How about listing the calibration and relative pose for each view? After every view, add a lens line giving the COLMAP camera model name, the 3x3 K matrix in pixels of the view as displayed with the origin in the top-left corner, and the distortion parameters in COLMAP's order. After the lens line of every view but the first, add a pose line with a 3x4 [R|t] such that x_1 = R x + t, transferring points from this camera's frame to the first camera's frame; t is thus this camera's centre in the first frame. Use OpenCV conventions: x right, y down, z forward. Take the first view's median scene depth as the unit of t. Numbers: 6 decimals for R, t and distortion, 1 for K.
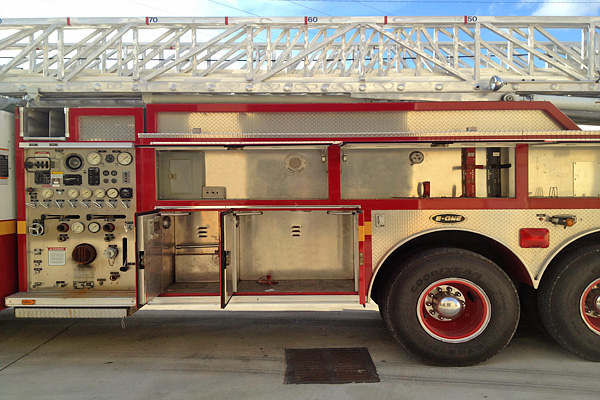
lens RADIAL K [[597.2, 0, 185.2], [0, 597.2, 199.7], [0, 0, 1]] dist [0.007578, 0.010976]
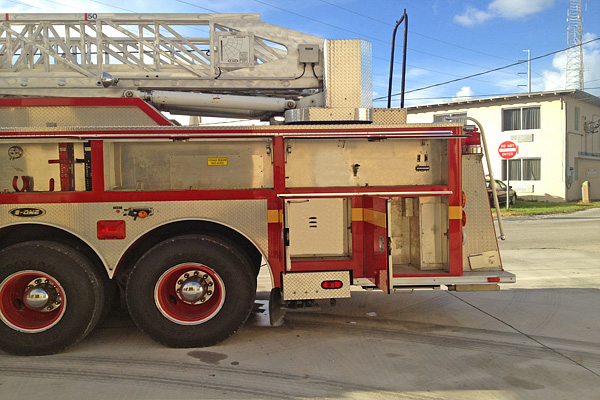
lens RADIAL K [[597.2, 0, 185.2], [0, 597.2, 199.7], [0, 0, 1]] dist [0.007578, 0.010976]
pose [[0.999047, -0.007906, 0.042928, 0.645852], [0.007315, 0.999876, 0.013910, -0.001885], [-0.043032, -0.013583, 0.998981, -0.032627]]
